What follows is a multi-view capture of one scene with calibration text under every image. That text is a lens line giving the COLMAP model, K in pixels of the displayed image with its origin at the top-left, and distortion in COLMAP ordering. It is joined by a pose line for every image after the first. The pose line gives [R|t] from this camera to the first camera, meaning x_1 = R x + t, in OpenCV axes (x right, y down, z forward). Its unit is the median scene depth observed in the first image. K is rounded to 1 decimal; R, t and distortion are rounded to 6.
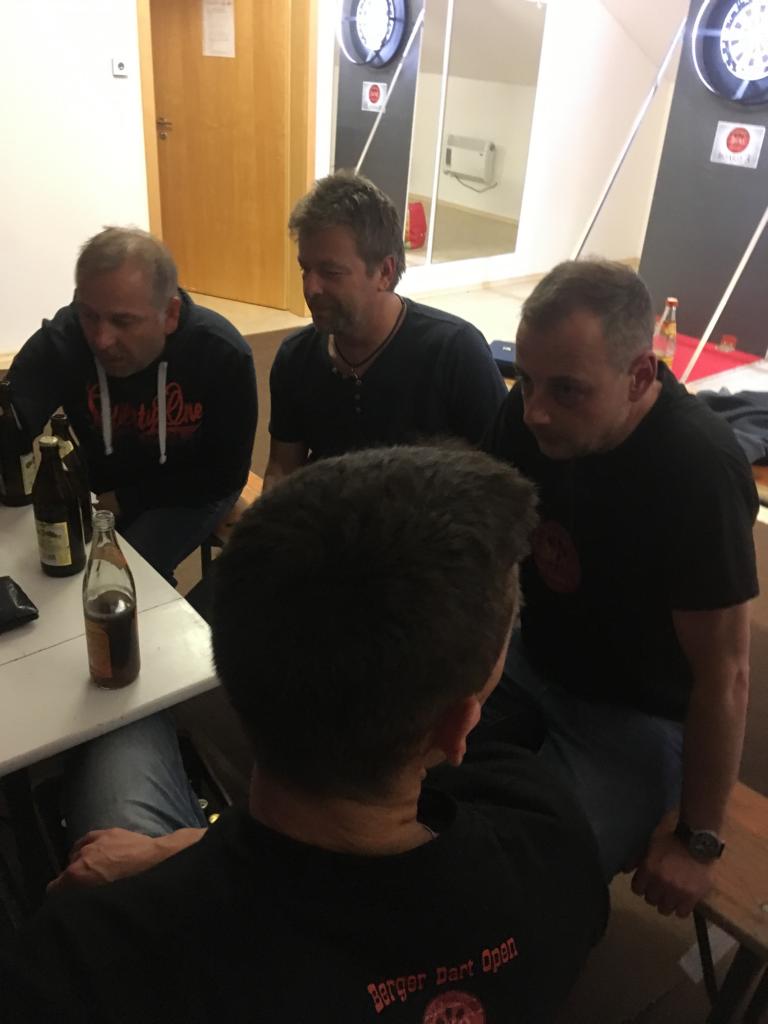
lens RADIAL K [[857.4, 0, 384.0], [0, 857.4, 512.0], [0, 0, 1]] dist [0.128017, -0.201659]
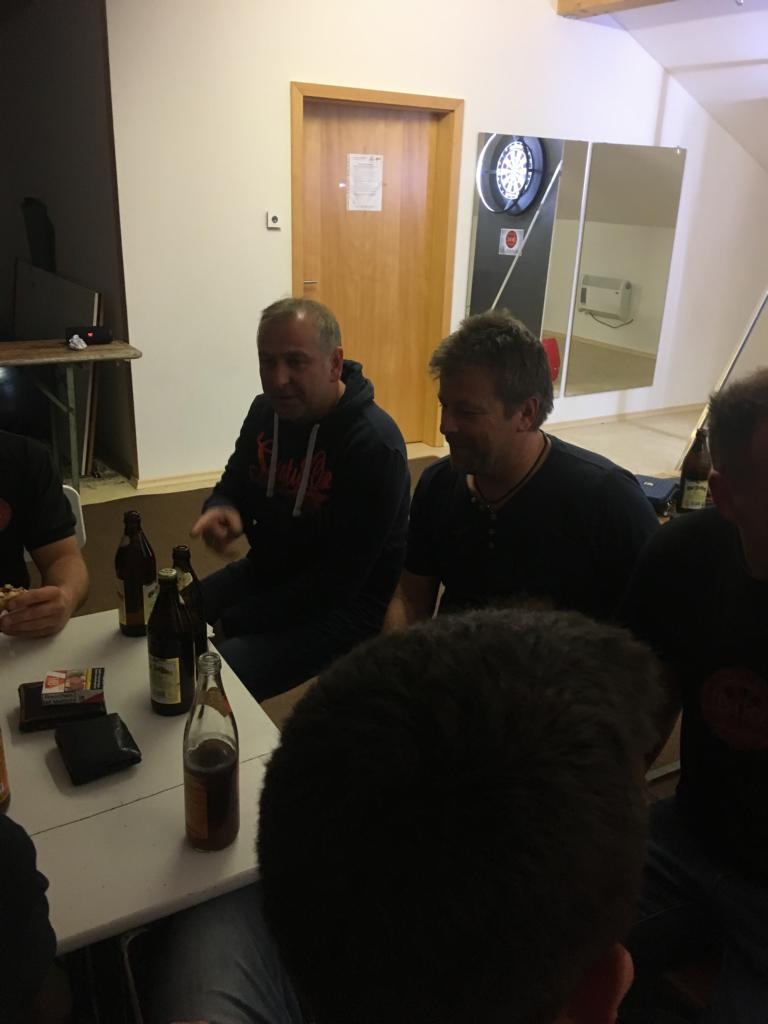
lens RADIAL K [[860.6, 0, 384.0], [0, 860.6, 512.0], [0, 0, 1]] dist [0.119715, -0.192292]
pose [[0.988790, 0.022752, -0.147572, -0.000862], [-0.044006, 0.988830, -0.142405, -0.005176], [0.142684, 0.147303, 0.978746, 0.017315]]
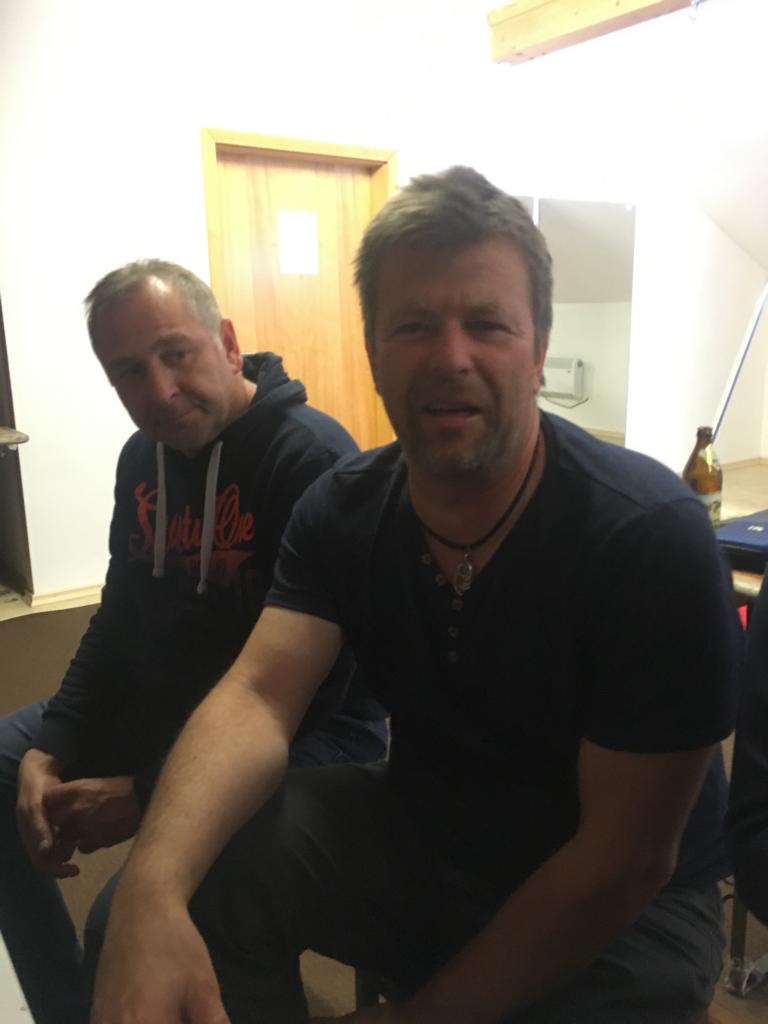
lens RADIAL K [[857.4, 0, 384.0], [0, 857.4, 512.0], [0, 0, 1]] dist [0.128017, -0.201659]
pose [[0.993552, -0.062796, -0.094395, -0.019360], [0.035197, 0.962300, -0.269703, -0.013909], [0.107773, 0.264642, 0.958306, 0.161380]]
